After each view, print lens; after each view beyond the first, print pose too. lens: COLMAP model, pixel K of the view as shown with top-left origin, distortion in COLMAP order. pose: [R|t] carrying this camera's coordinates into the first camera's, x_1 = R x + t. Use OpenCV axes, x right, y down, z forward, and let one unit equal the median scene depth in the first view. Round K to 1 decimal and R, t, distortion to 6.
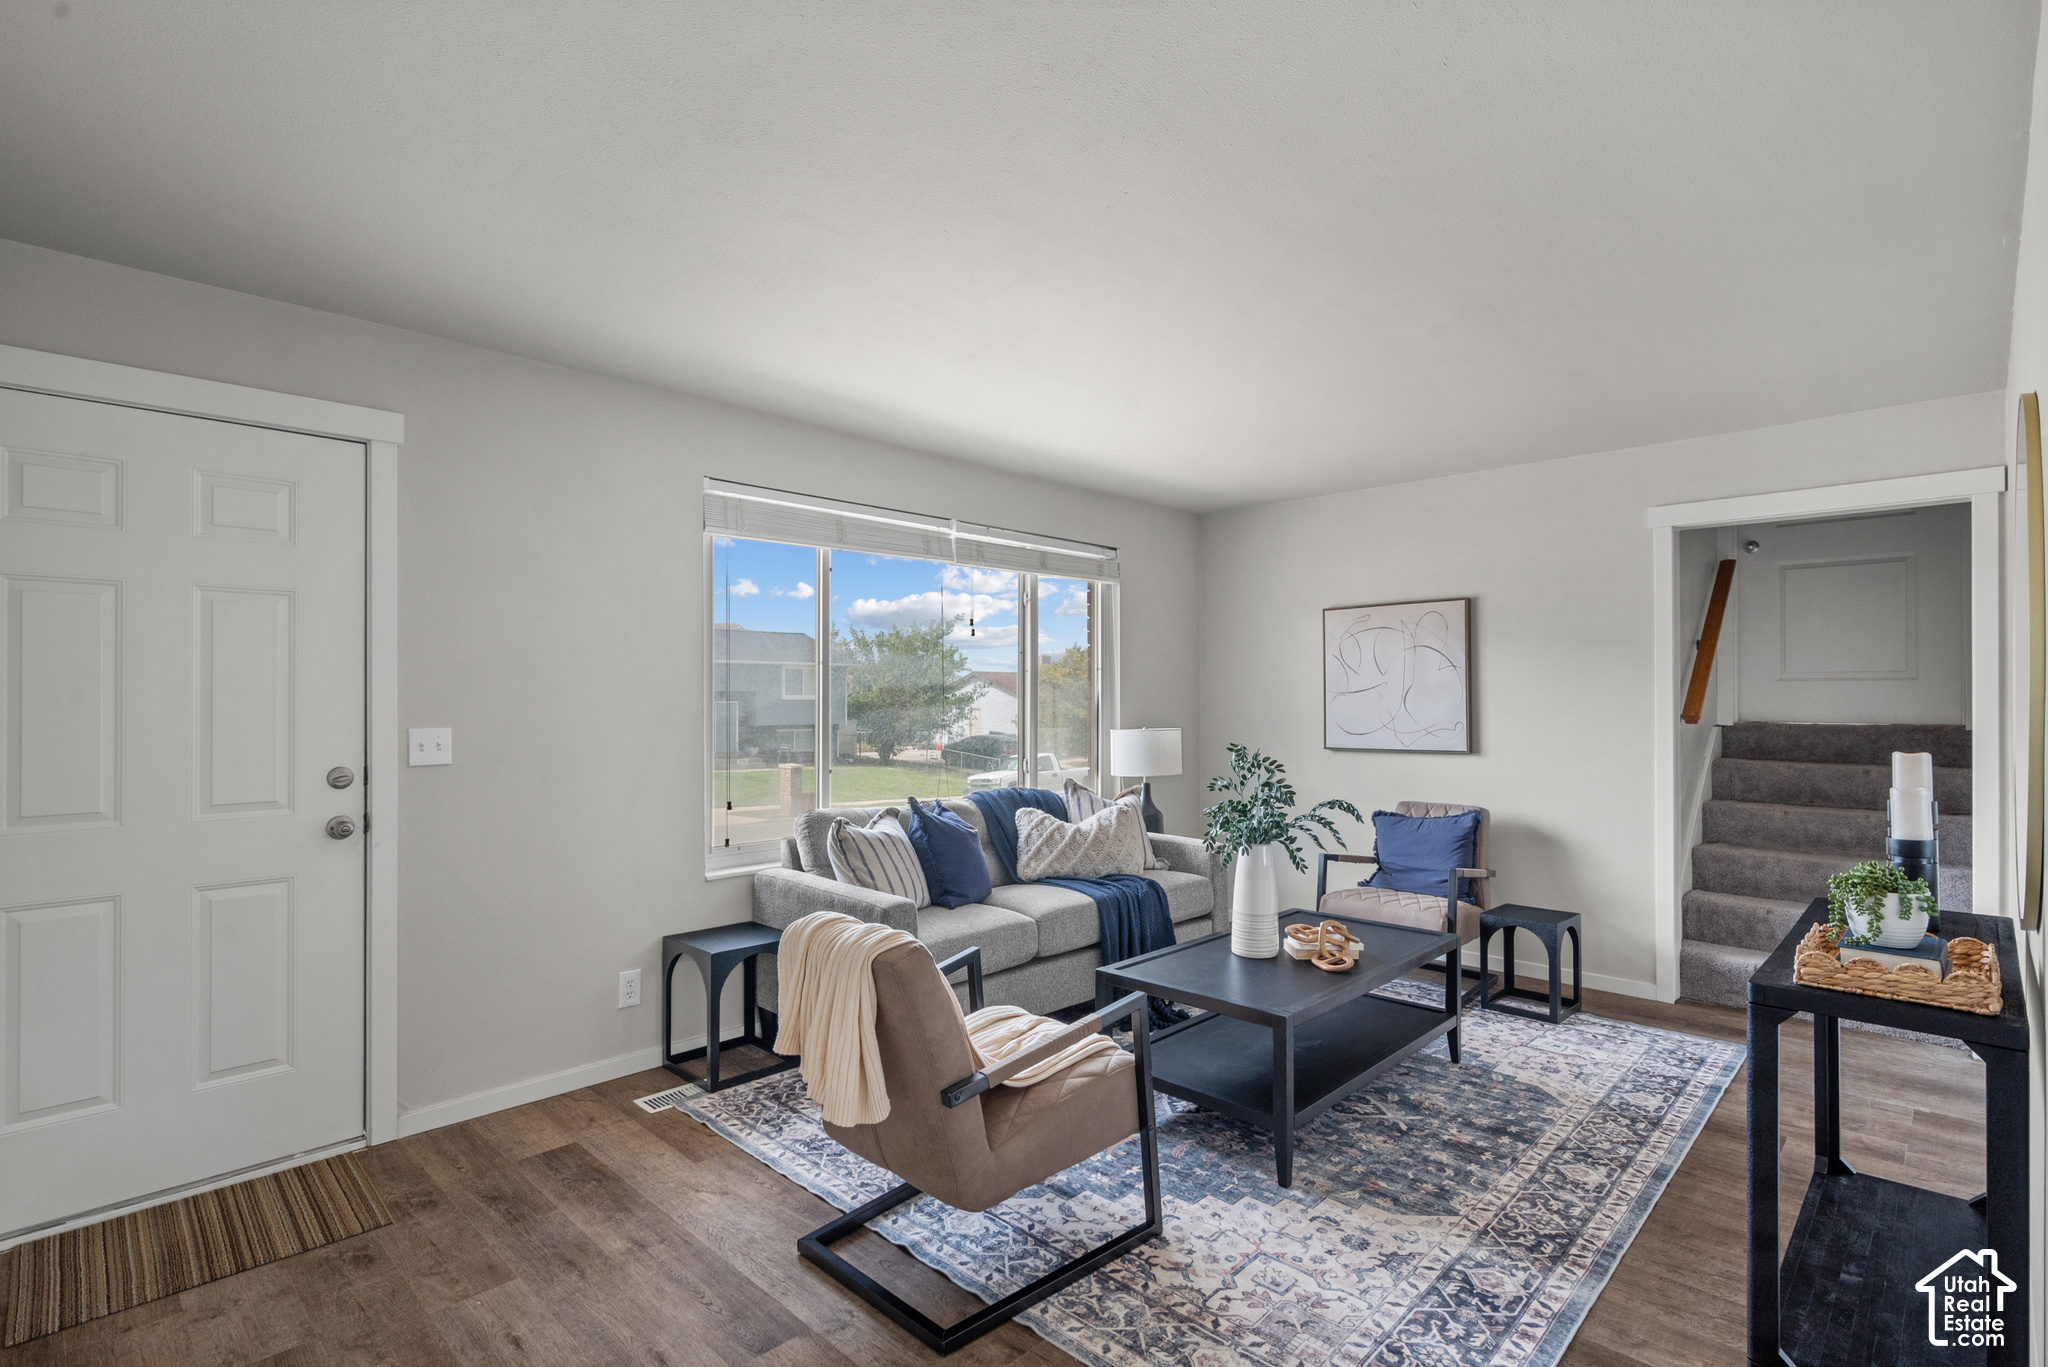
lens RADIAL K [[992.4, 0, 1029.9], [0, 992.4, 692.2], [0, 0, 1]] dist [-0.001262, -0.000613]
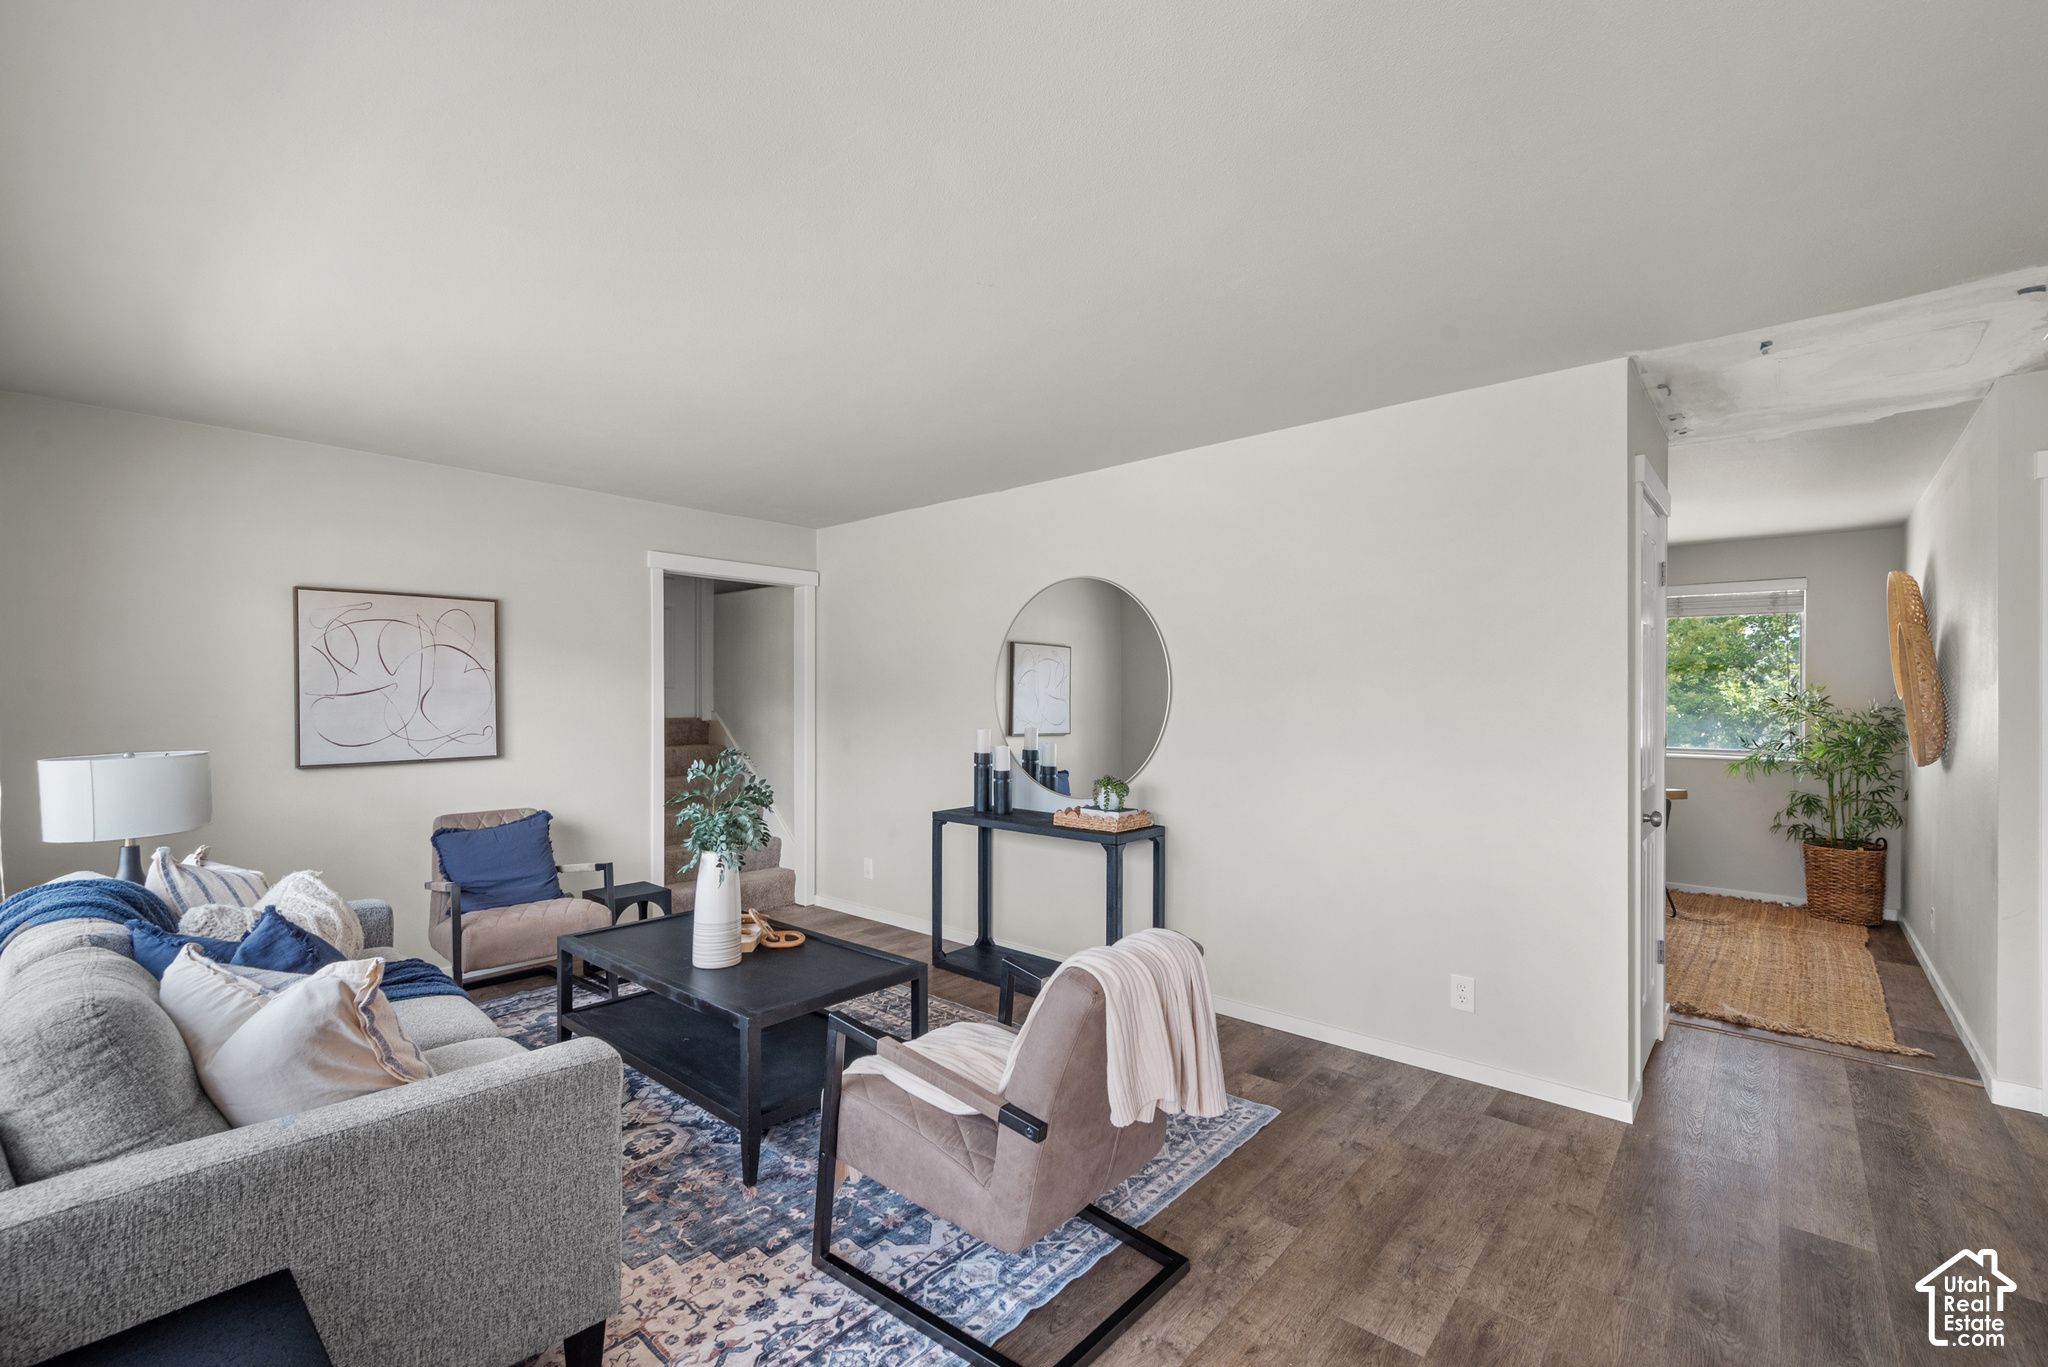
lens RADIAL K [[886.4, 0, 1029.2], [0, 886.4, 690.4], [0, 0, 1]] dist [0.002139, 0.000131]
pose [[-0.072440, 0.004355, 0.997363, -0.456727], [-0.005479, 0.999974, -0.004765, -0.003529], [-0.997358, -0.005810, -0.072415, 0.515519]]
